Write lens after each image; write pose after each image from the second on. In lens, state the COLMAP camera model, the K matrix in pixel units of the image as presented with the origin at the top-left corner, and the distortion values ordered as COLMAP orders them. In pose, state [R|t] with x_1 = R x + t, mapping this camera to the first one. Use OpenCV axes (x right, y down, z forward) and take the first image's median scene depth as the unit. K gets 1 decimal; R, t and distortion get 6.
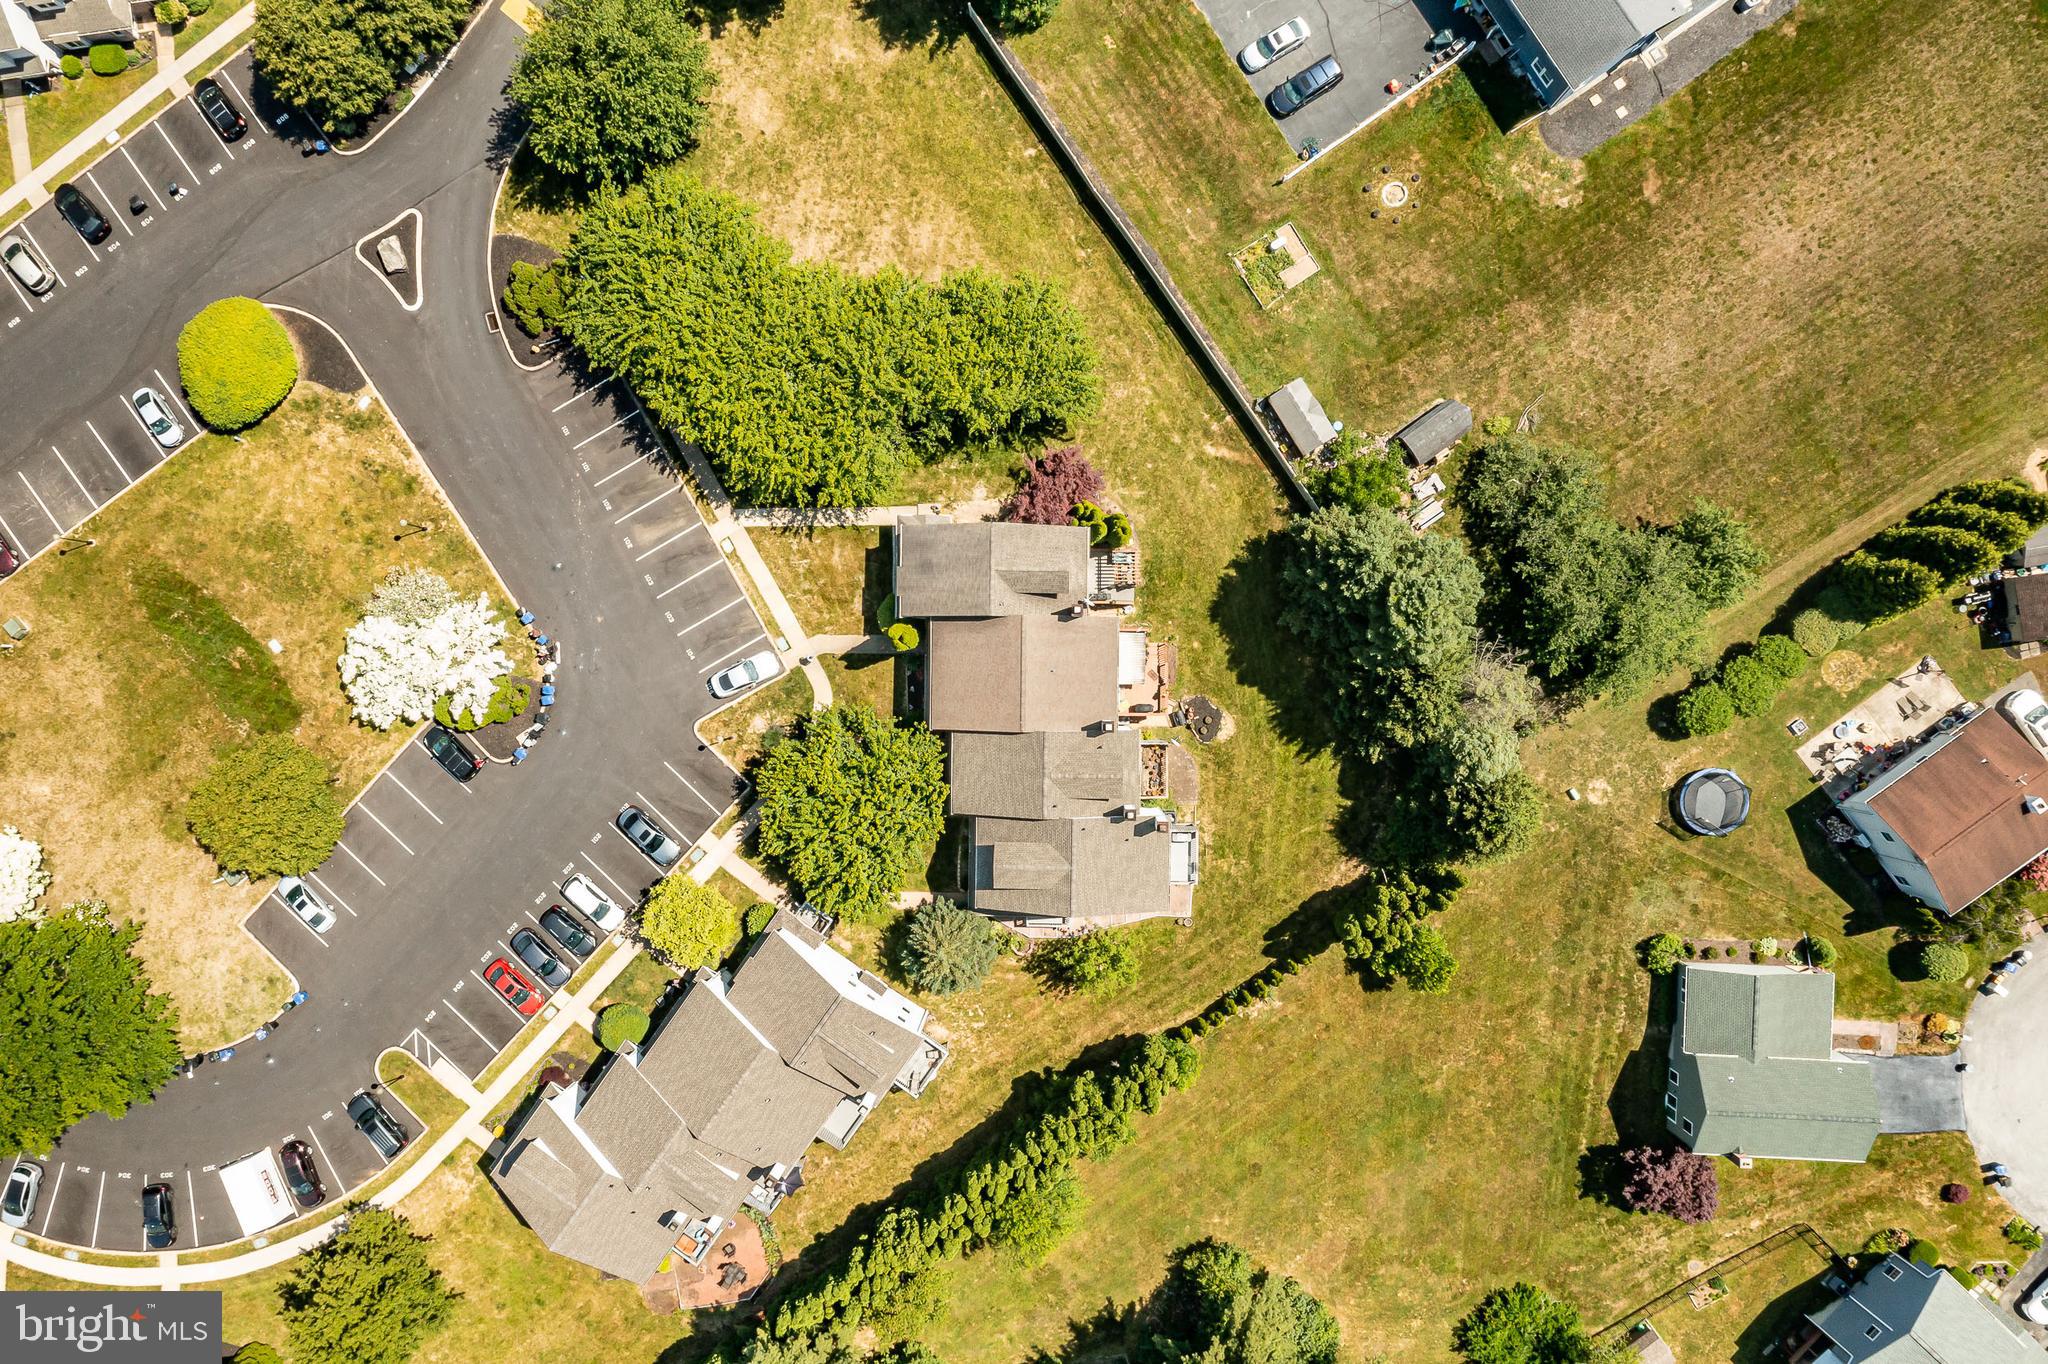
lens RADIAL K [[1608.8, 0, 1010.7], [0, 1608.8, 680.2], [0, 0, 1]] dist [-0.002448, 0.043181]
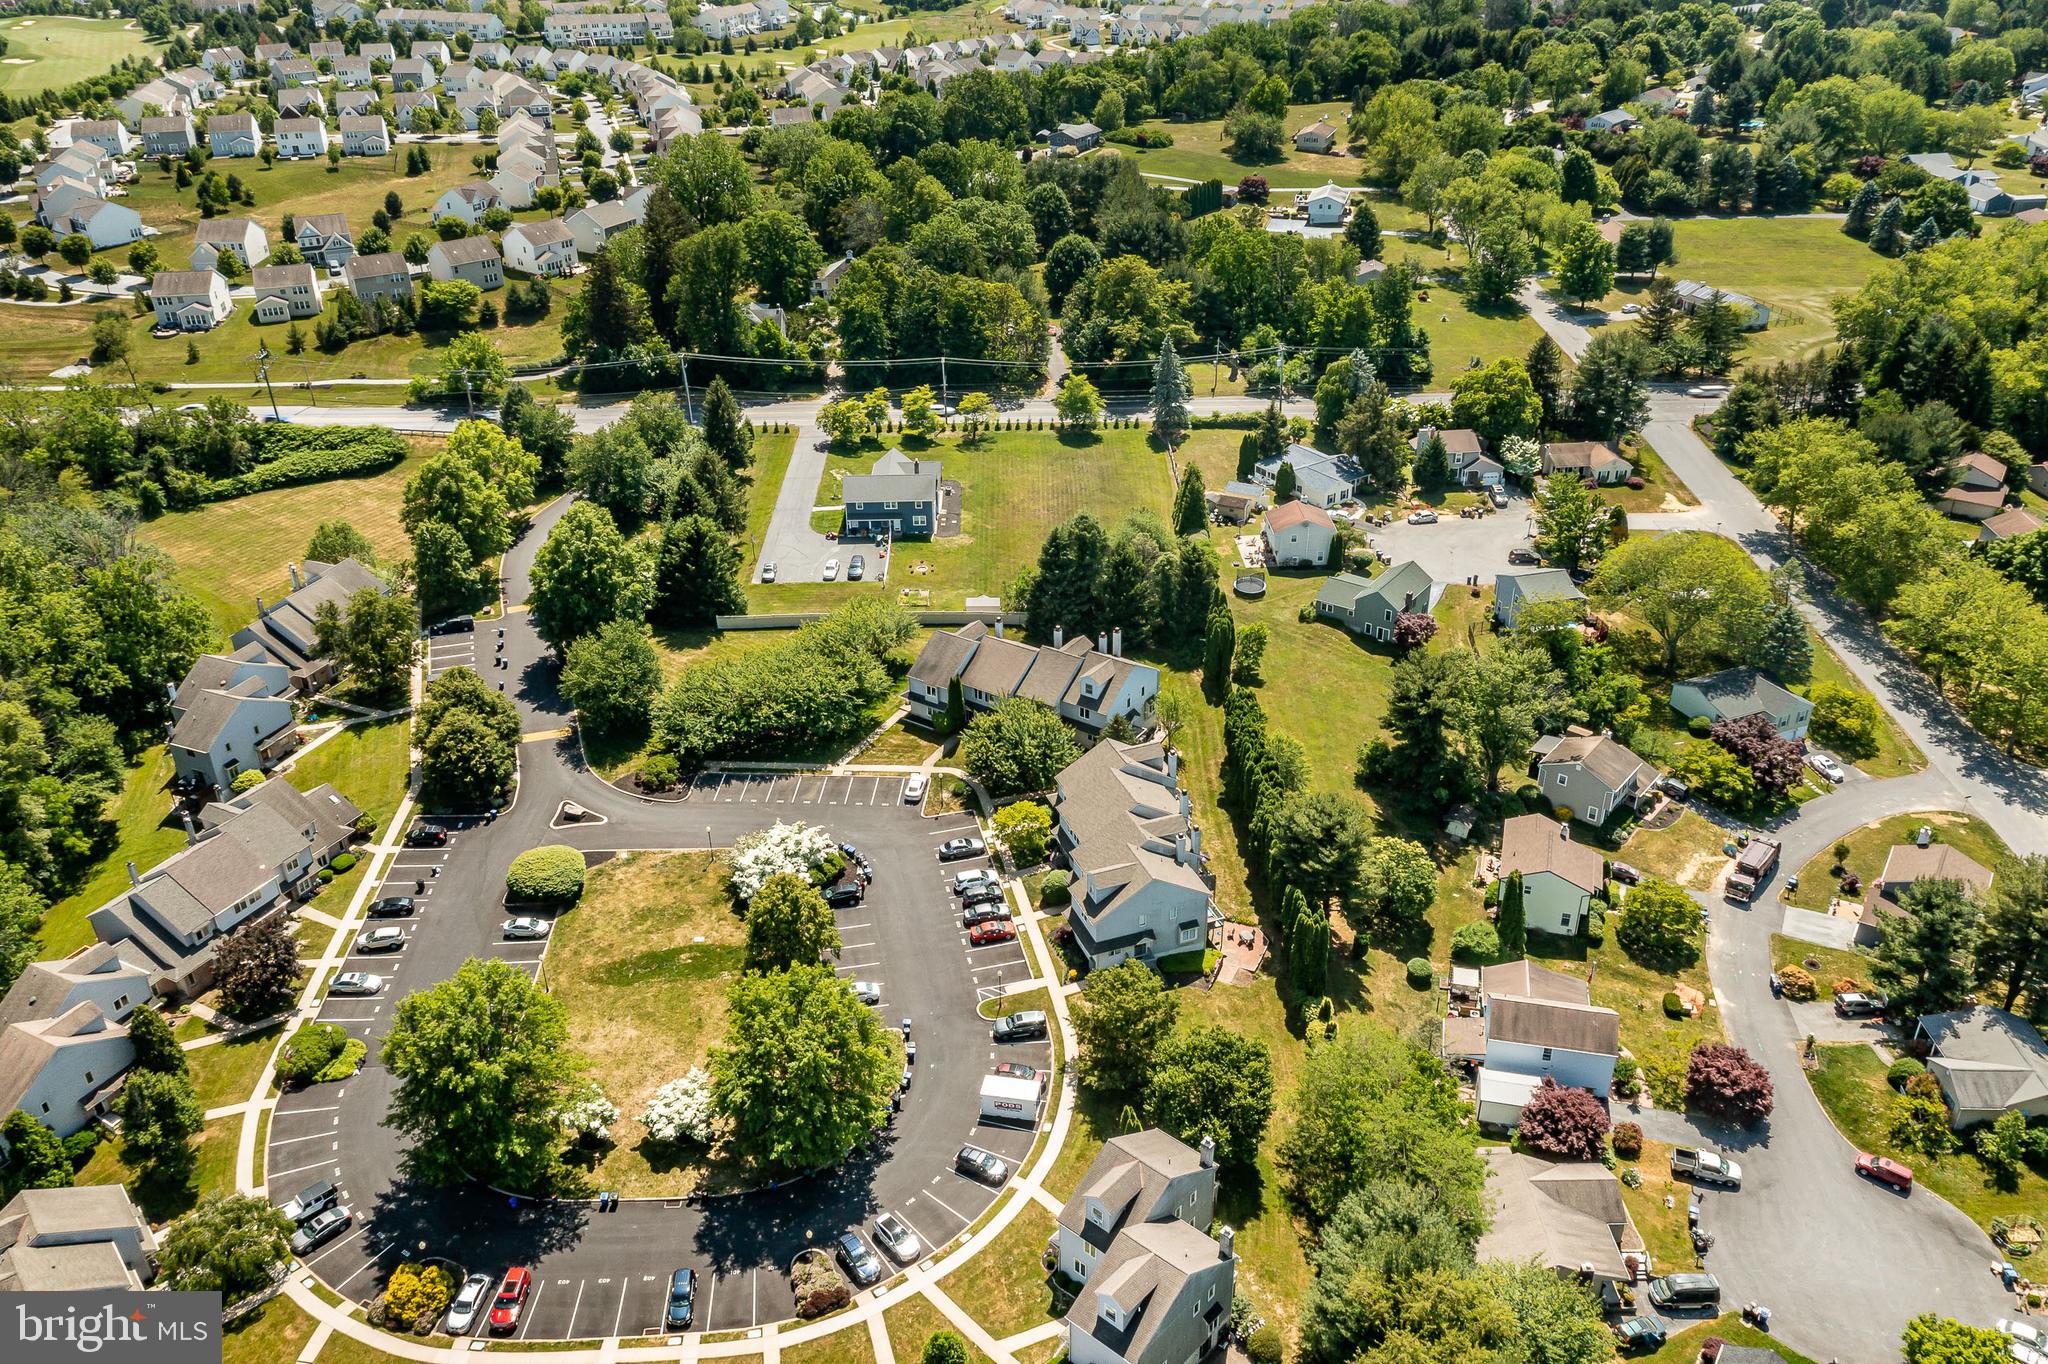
lens RADIAL K [[1608.8, 0, 1034.2], [0, 1608.8, 704.0], [0, 0, 1]] dist [-0.002448, 0.043181]
pose [[0.551240, -0.398429, 0.733068, -1.284721], [0.834284, 0.252432, -0.490152, 0.891089], [0.010241, 0.881778, 0.471553, 0.157927]]
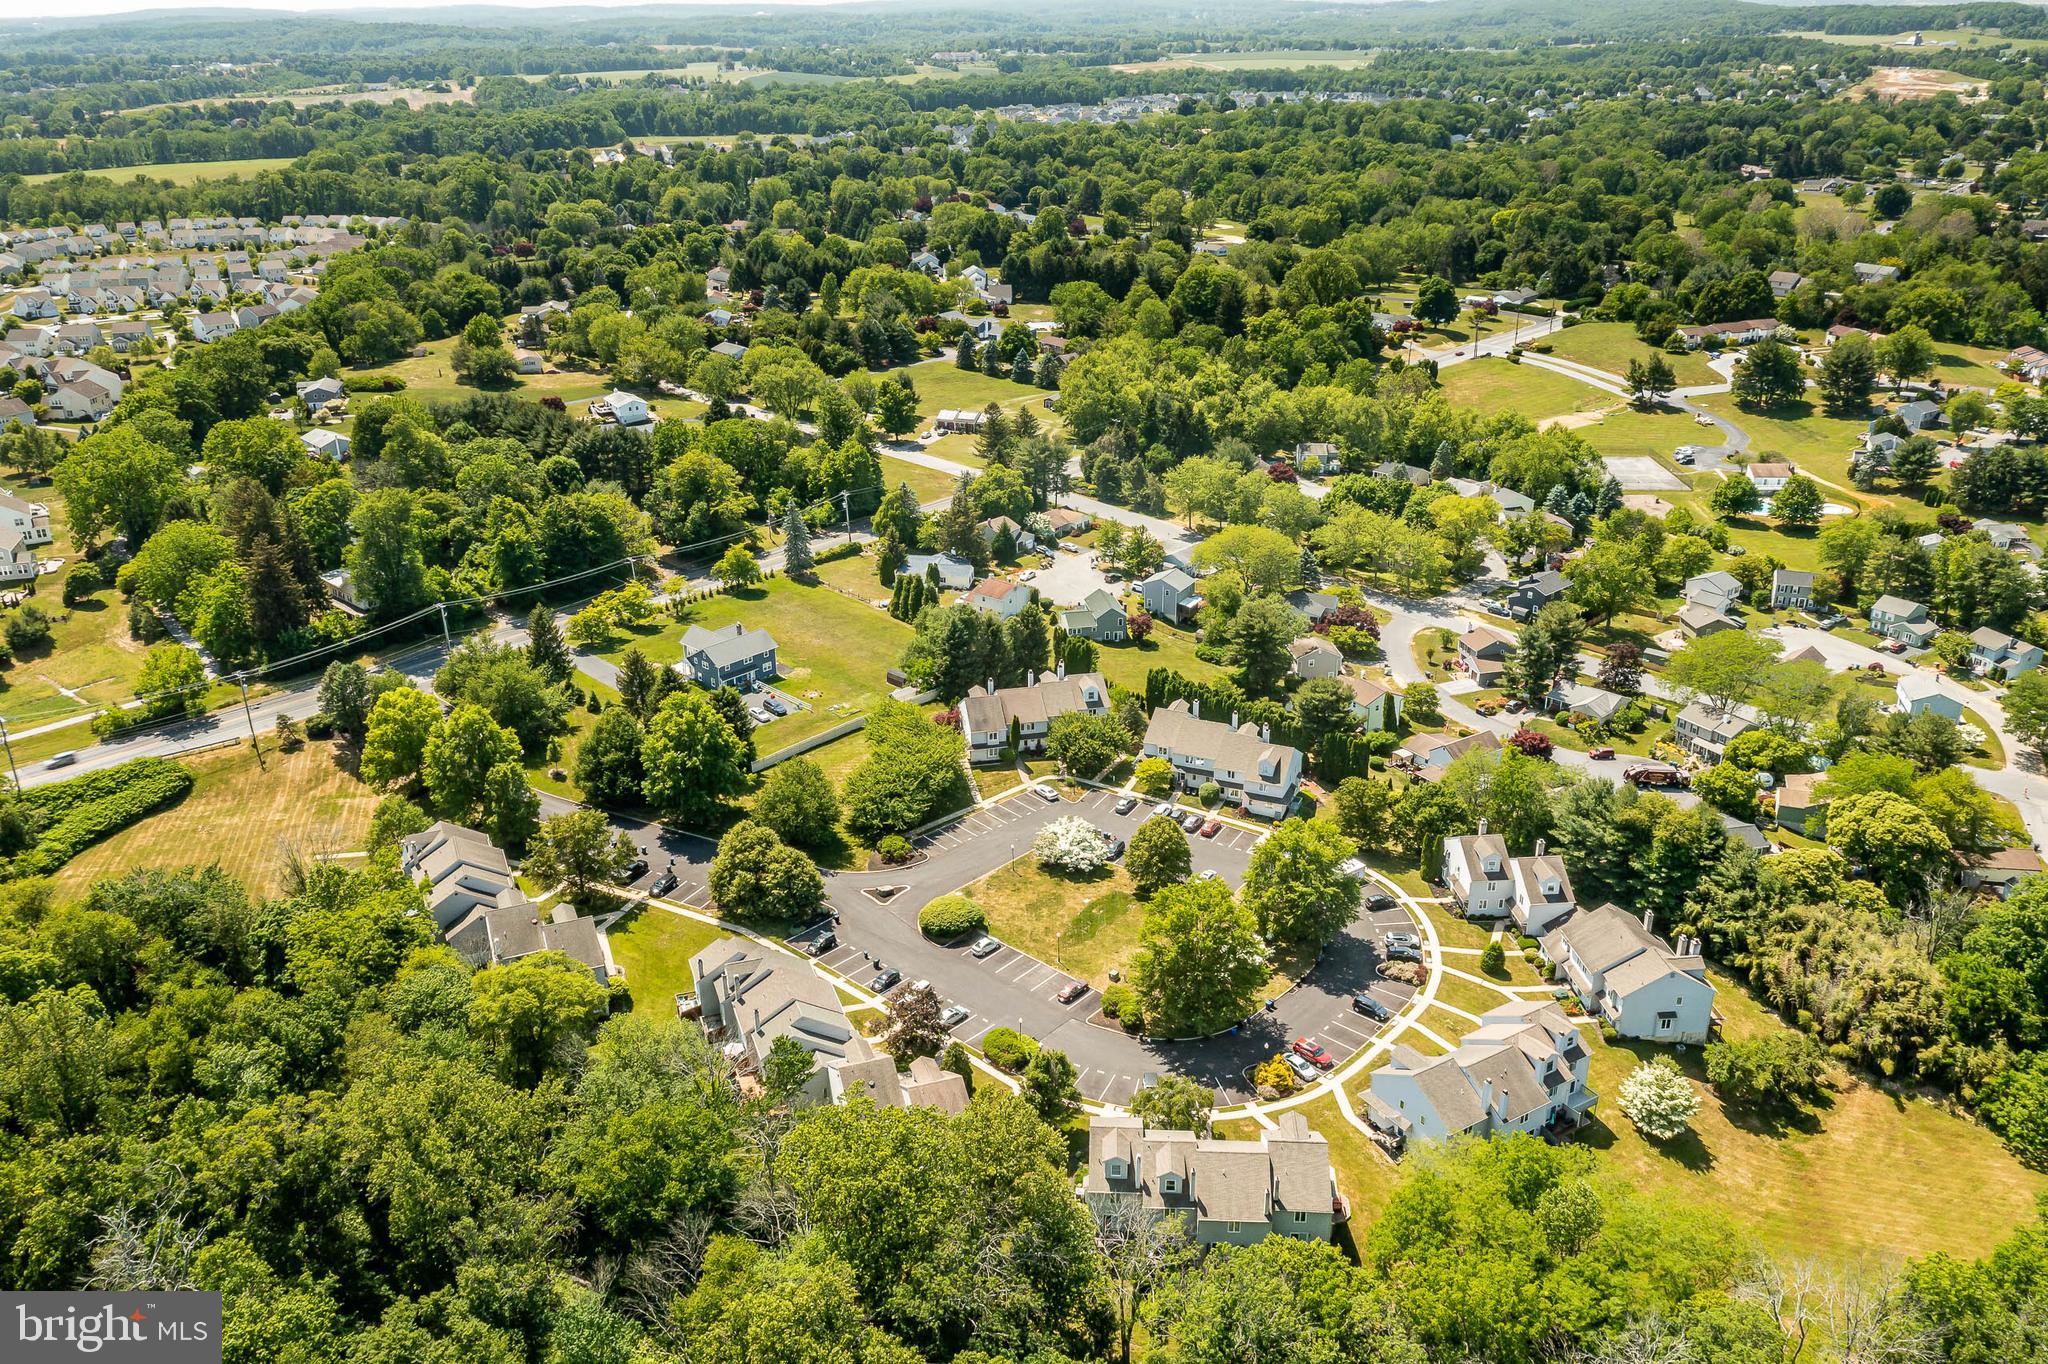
lens RADIAL K [[1608.8, 0, 1050.0], [0, 1608.8, 677.2], [0, 0, 1]] dist [-0.002448, 0.043181]
pose [[-0.232077, -0.349181, 0.907862, -2.219431], [0.972404, -0.106211, 0.207725, -0.462427], [0.023891, 0.931017, 0.364194, 0.017001]]
